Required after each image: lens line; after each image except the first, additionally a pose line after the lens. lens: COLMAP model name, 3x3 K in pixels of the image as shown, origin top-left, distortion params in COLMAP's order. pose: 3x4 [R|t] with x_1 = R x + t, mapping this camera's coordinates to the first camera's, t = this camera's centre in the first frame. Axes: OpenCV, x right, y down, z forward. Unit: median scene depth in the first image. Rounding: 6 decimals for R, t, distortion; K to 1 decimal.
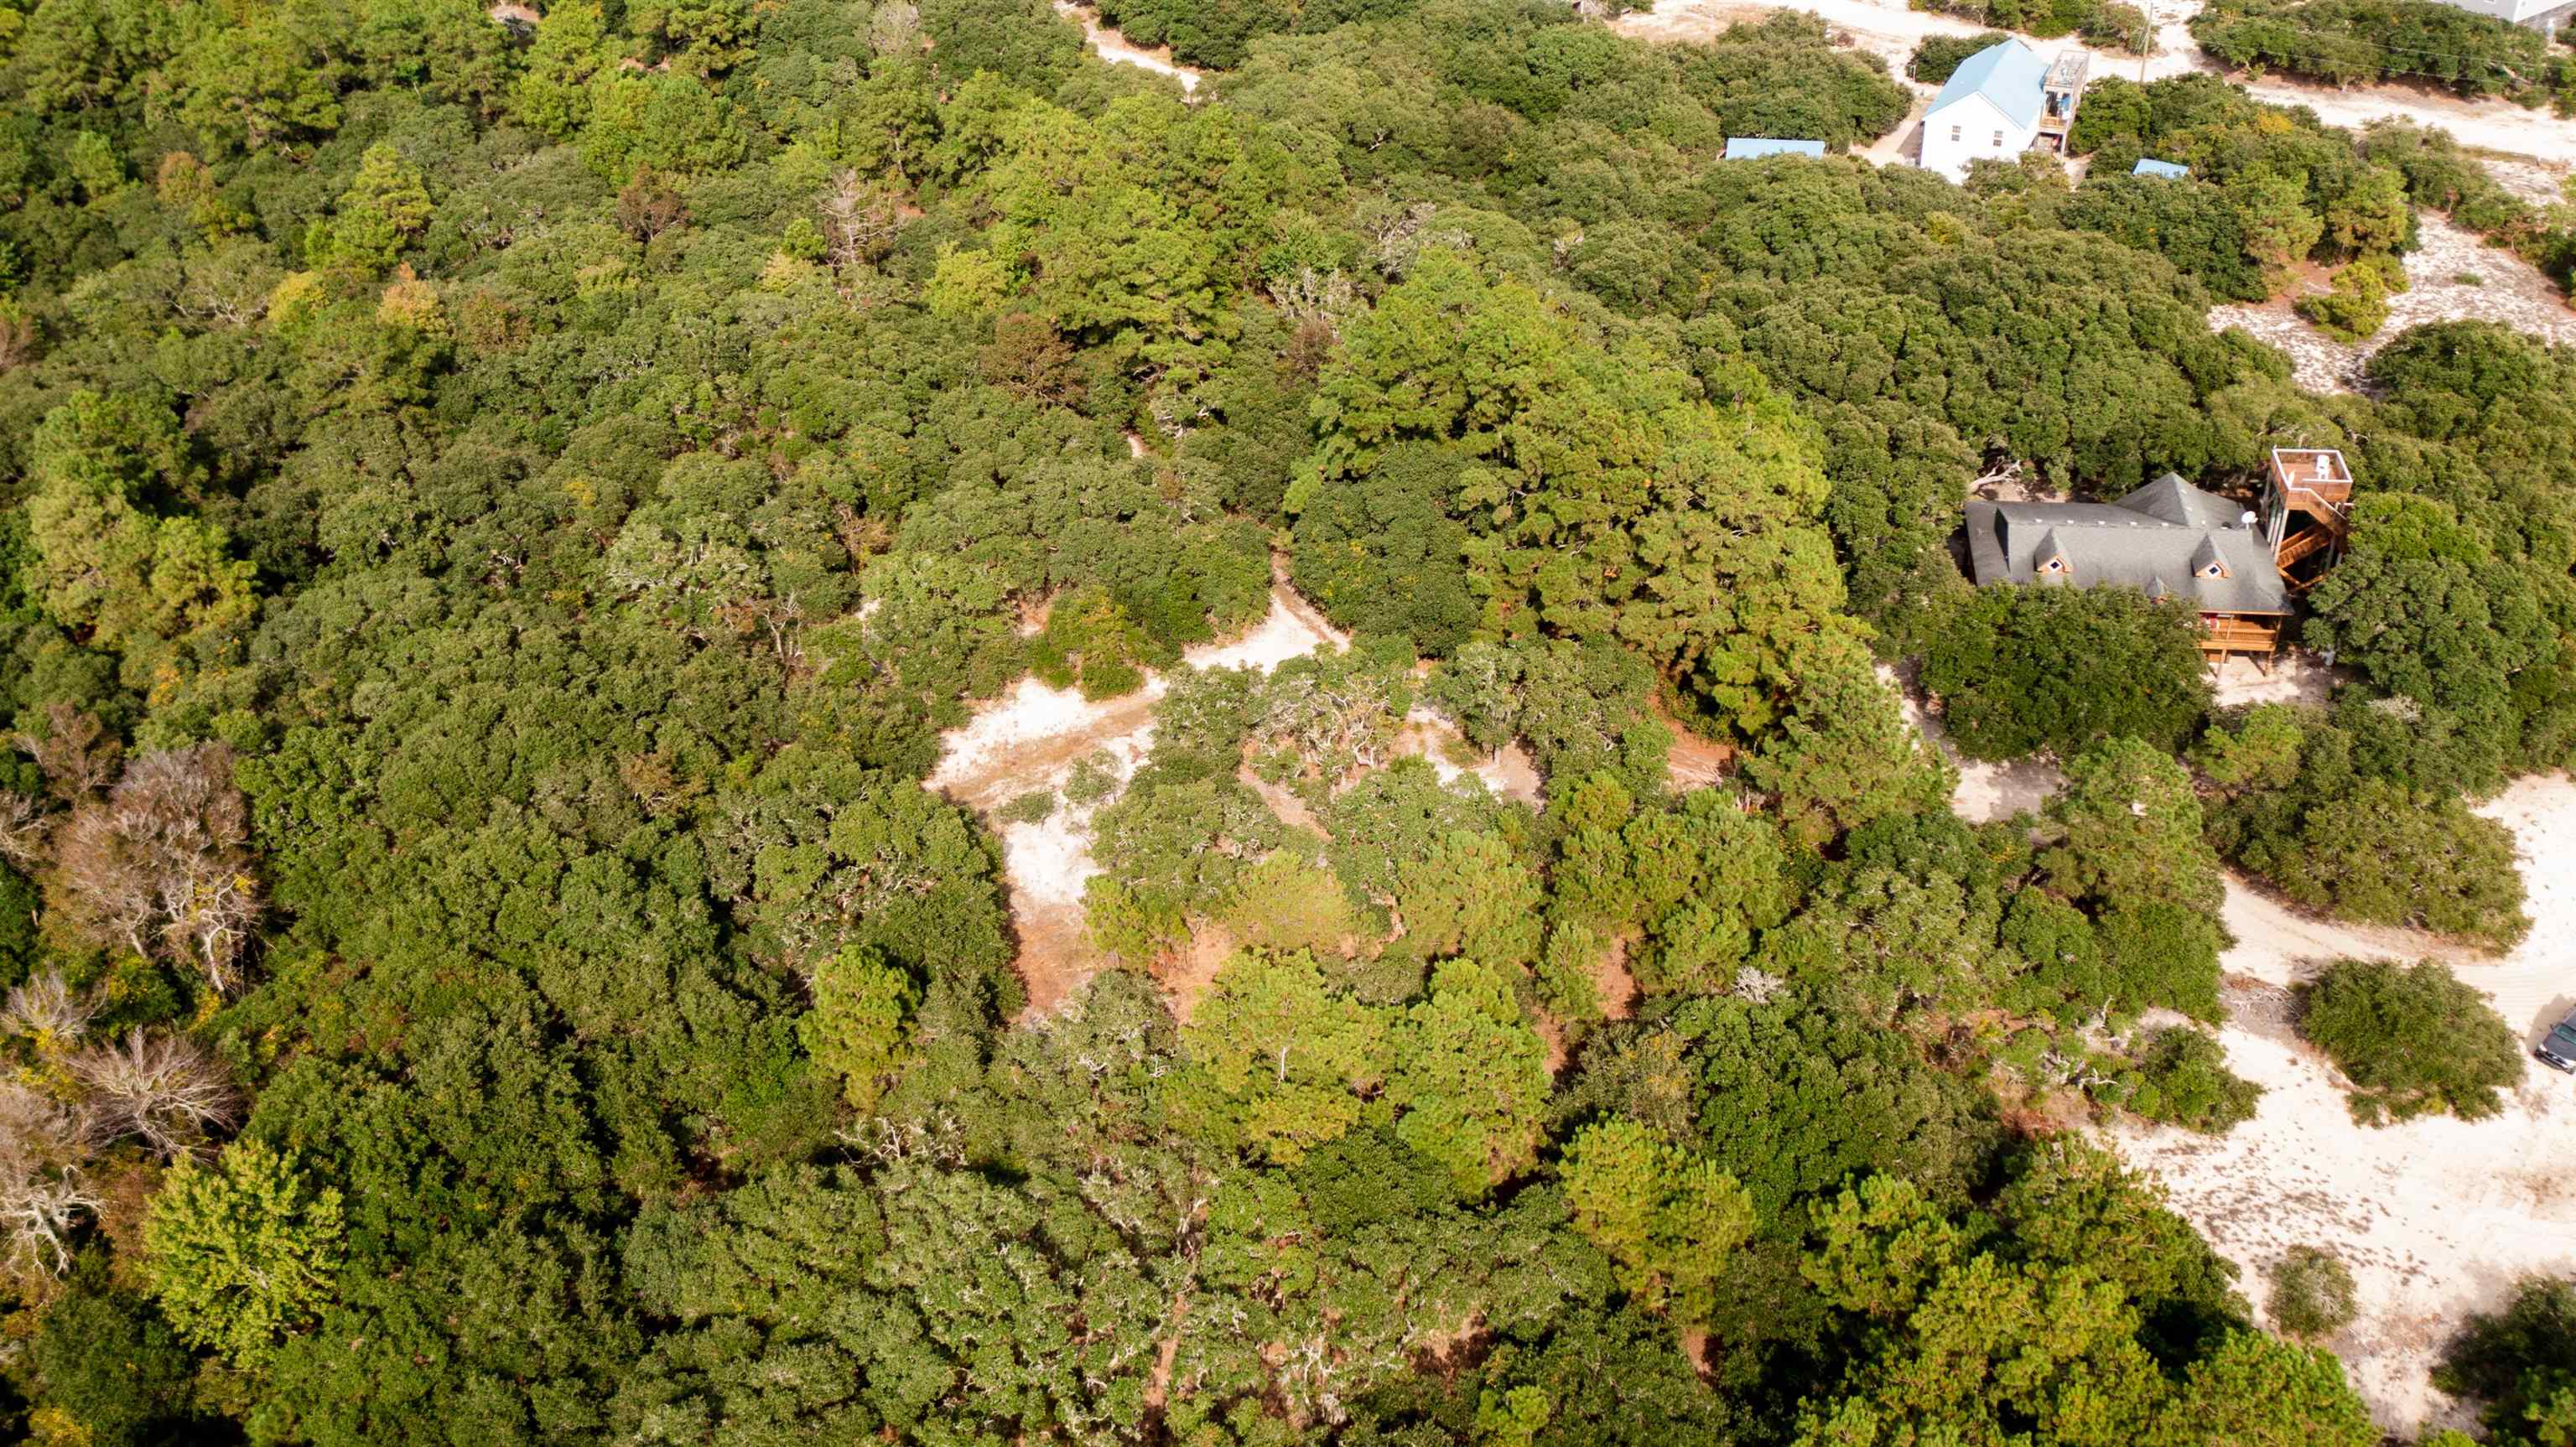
lens RADIAL K [[2288.4, 0, 1288.0], [0, 2288.4, 723.5], [0, 0, 1]] dist [-0.016509, 0.011131]
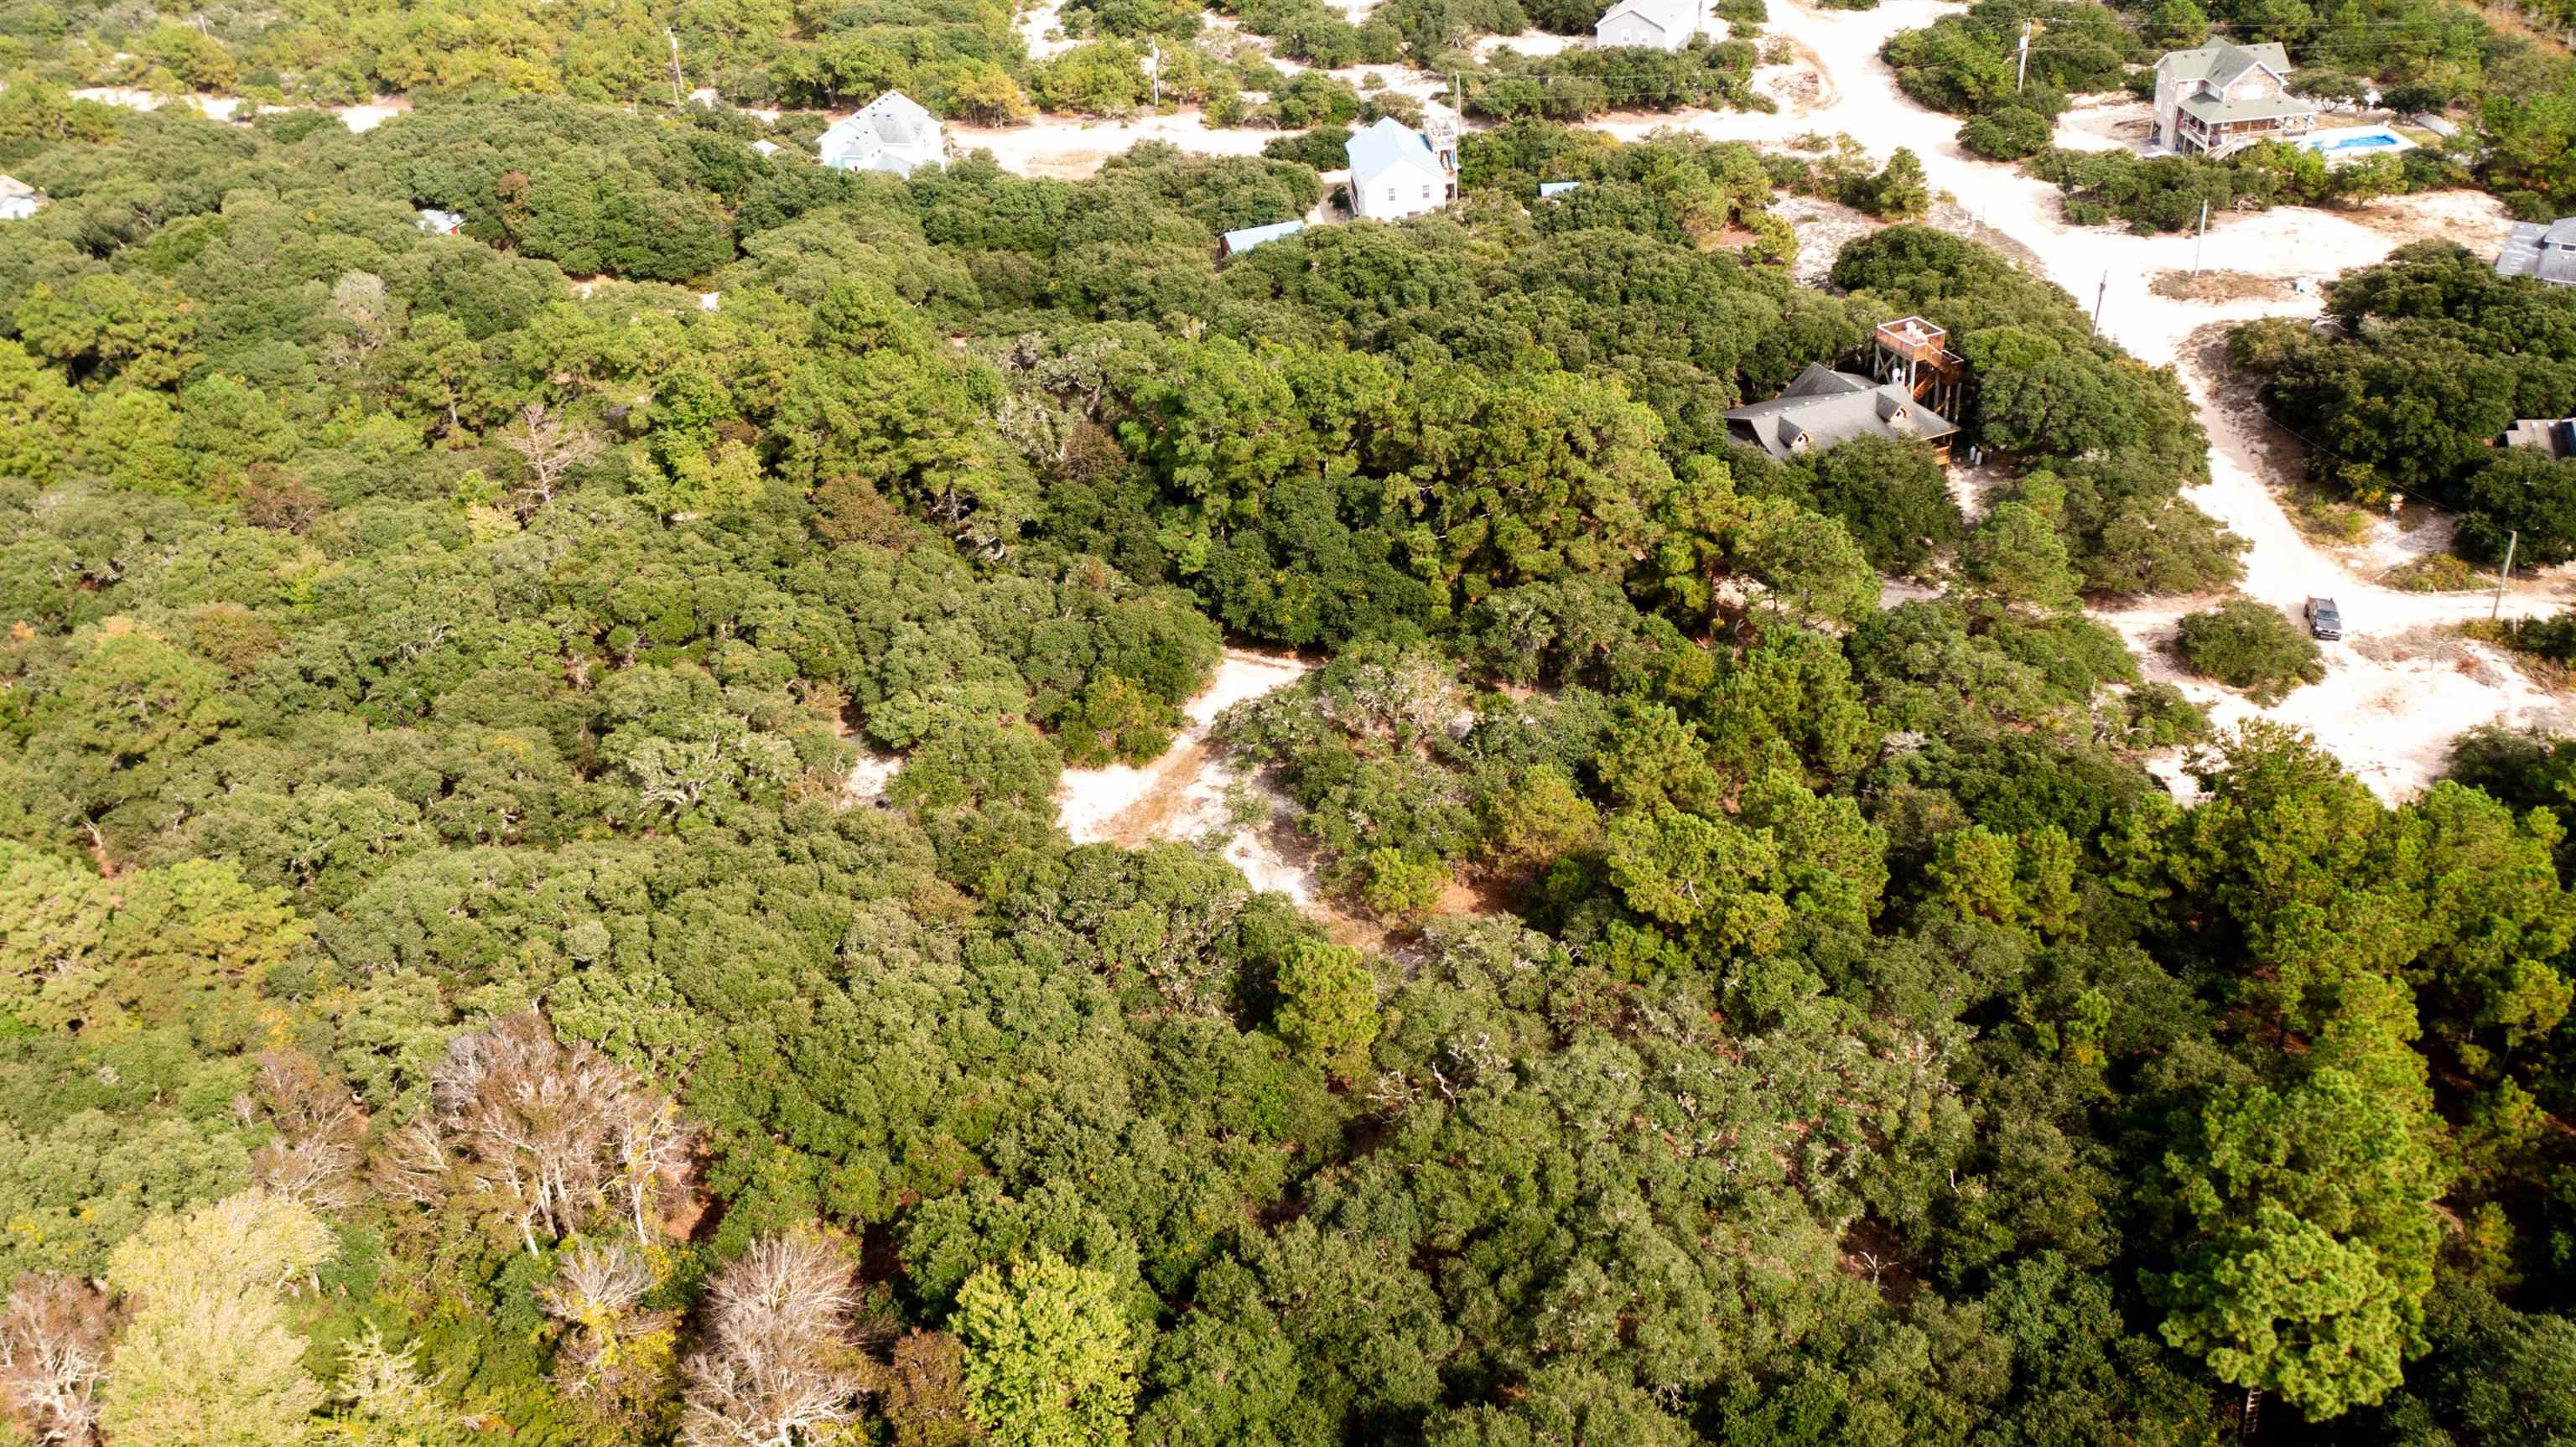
lens RADIAL K [[2288.4, 0, 1288.0], [0, 2288.4, 723.5], [0, 0, 1]] dist [-0.016509, 0.011131]
pose [[0.847040, -0.274081, 0.455415, -0.565544], [0.315545, 0.948778, -0.015892, 0.011200], [-0.427732, 0.157165, 0.890137, -0.009909]]
